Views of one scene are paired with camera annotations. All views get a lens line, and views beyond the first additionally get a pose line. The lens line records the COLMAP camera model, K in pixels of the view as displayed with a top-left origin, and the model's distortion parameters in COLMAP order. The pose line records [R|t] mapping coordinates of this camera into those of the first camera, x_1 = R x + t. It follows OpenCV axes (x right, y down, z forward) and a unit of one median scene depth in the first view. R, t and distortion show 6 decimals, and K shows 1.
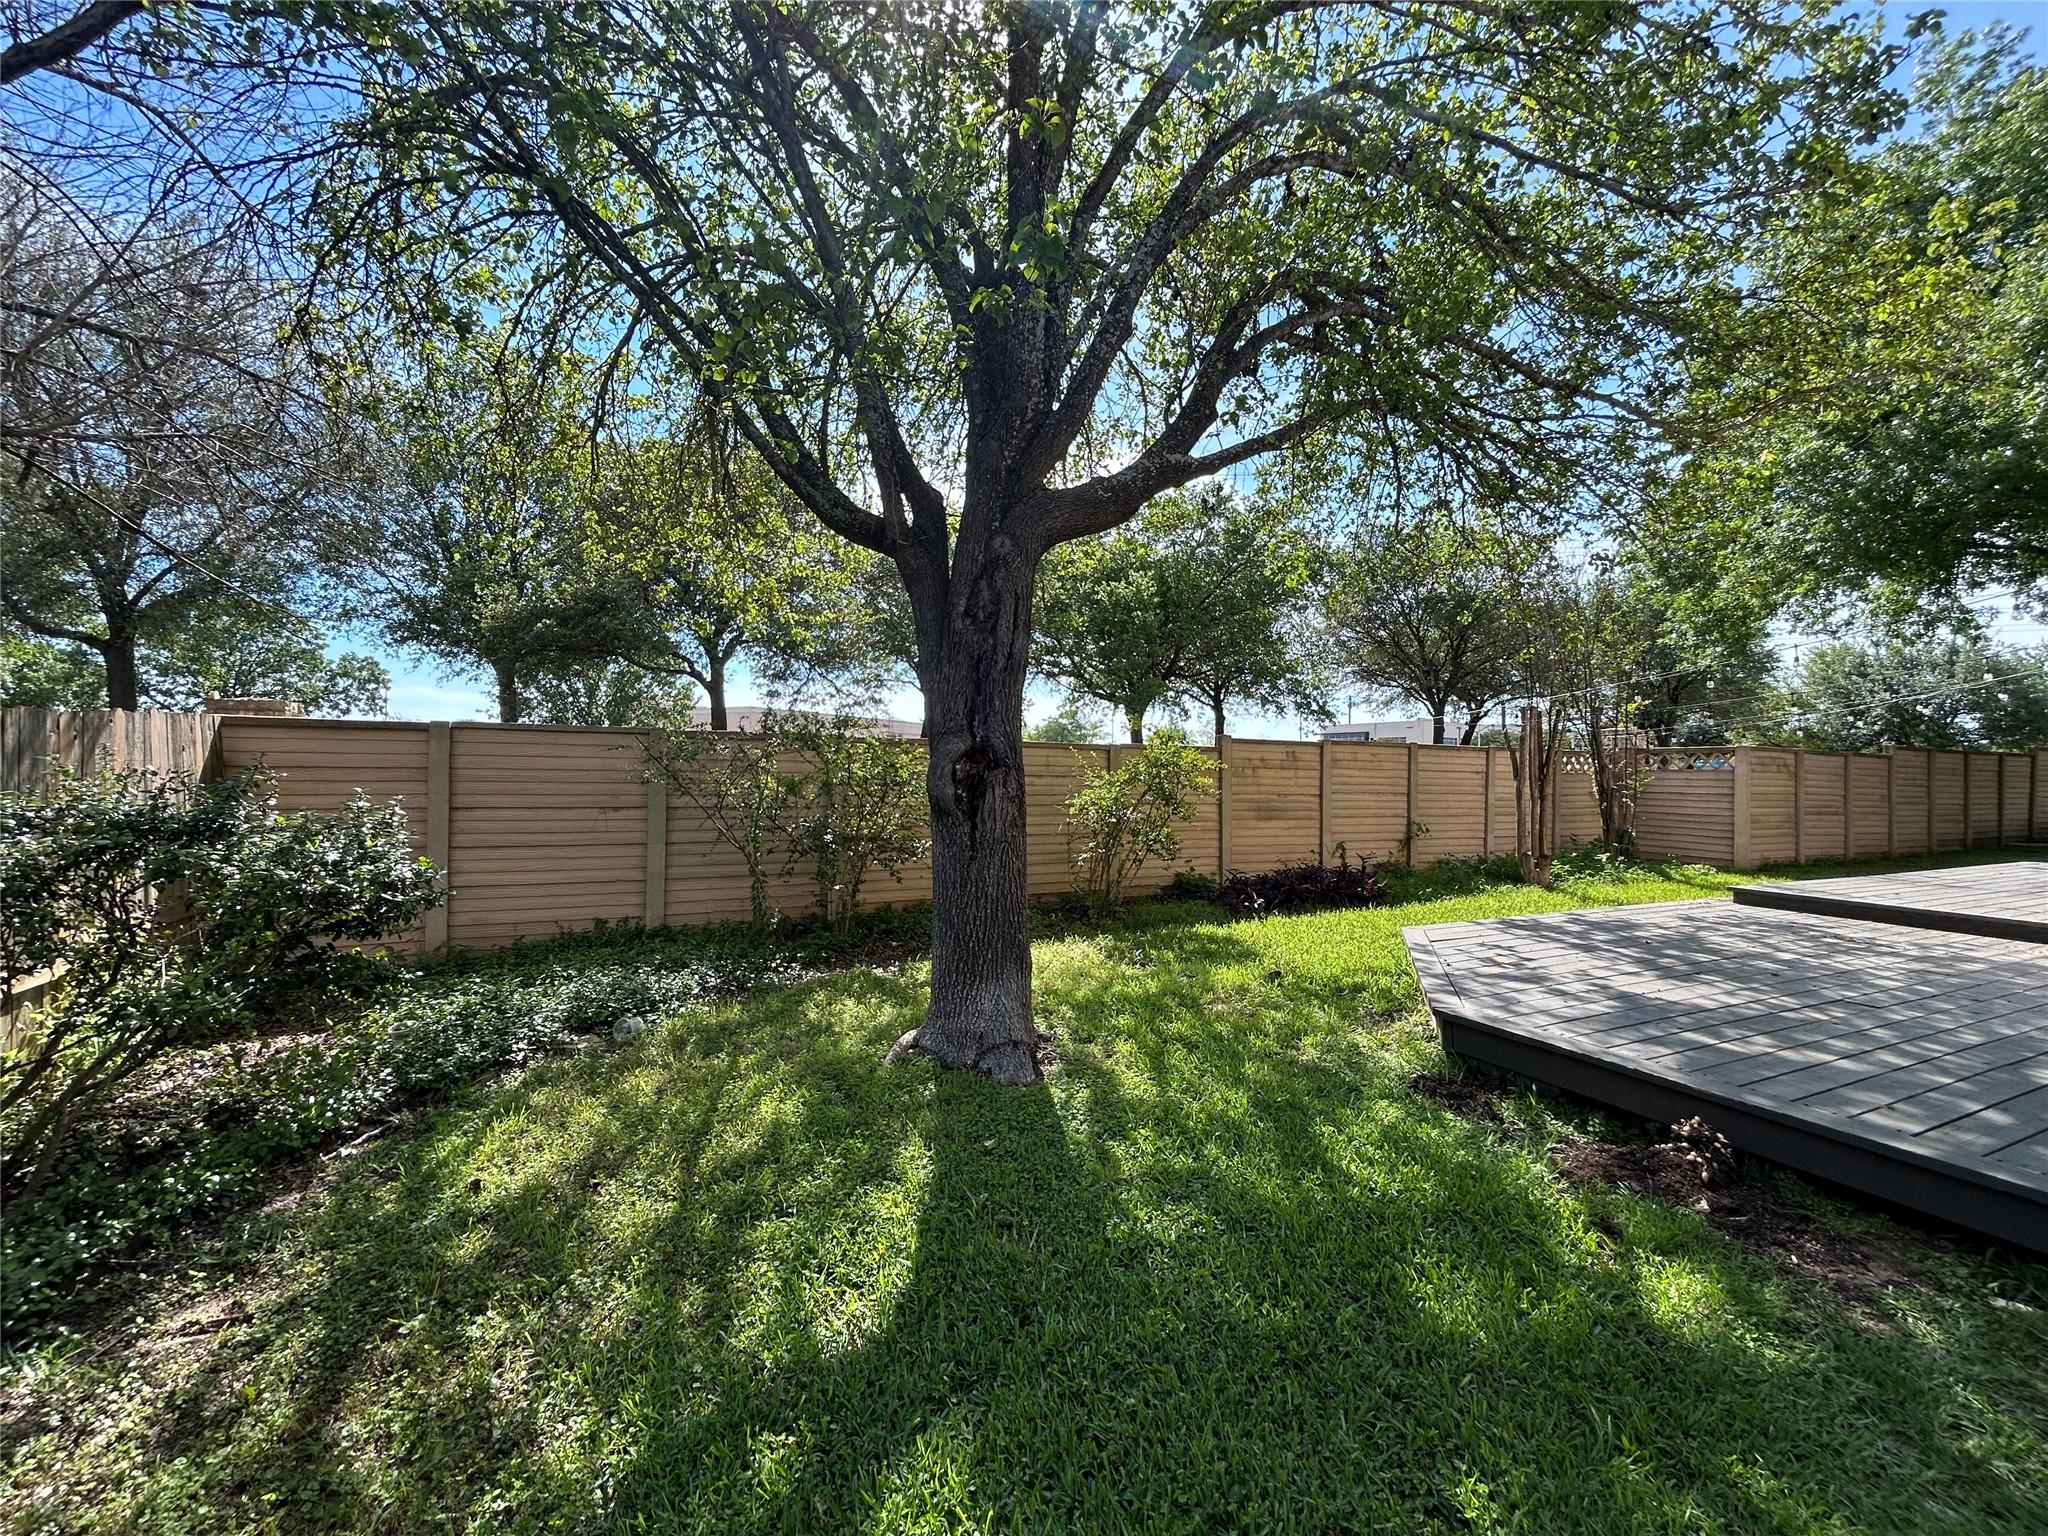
lens RADIAL K [[816.2, 0, 1026.3], [0, 816.2, 771.4], [0, 0, 1]] dist [-0.003586, 0.000734]
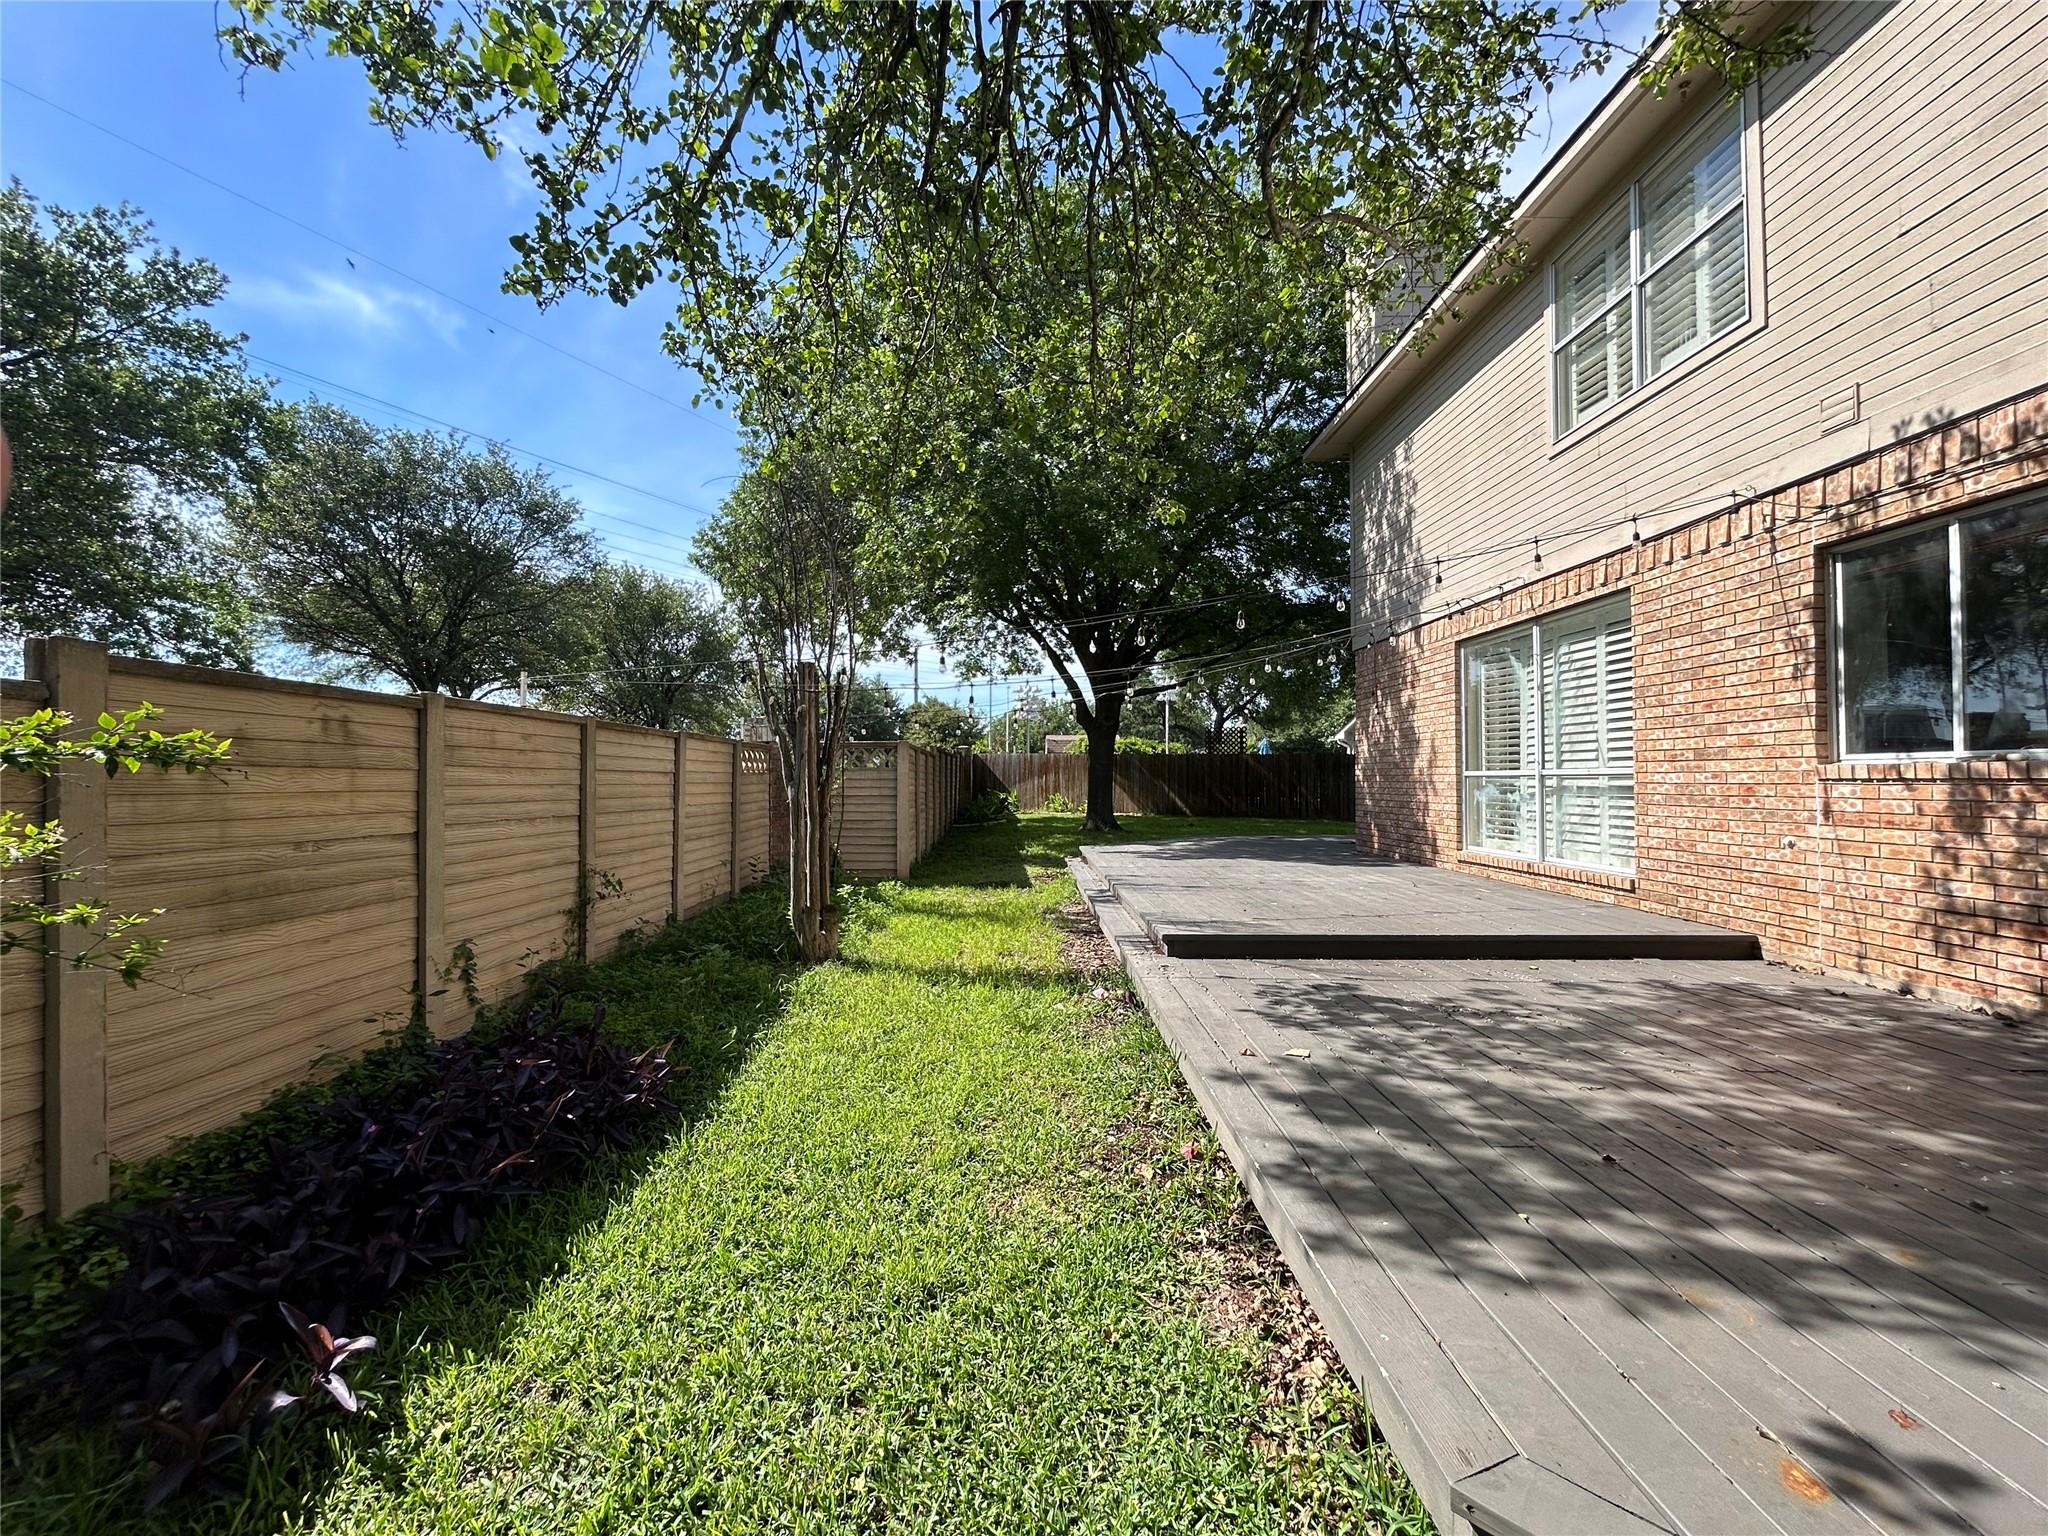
lens RADIAL K [[816.2, 0, 1023.6], [0, 816.2, 769.3], [0, 0, 1]] dist [-0.003586, 0.000734]
pose [[0.404541, 0.001451, 0.914519, 0.120897], [0.001919, 0.999995, -0.002435, -0.001391], [-0.914518, 0.002740, 0.404536, 0.575690]]
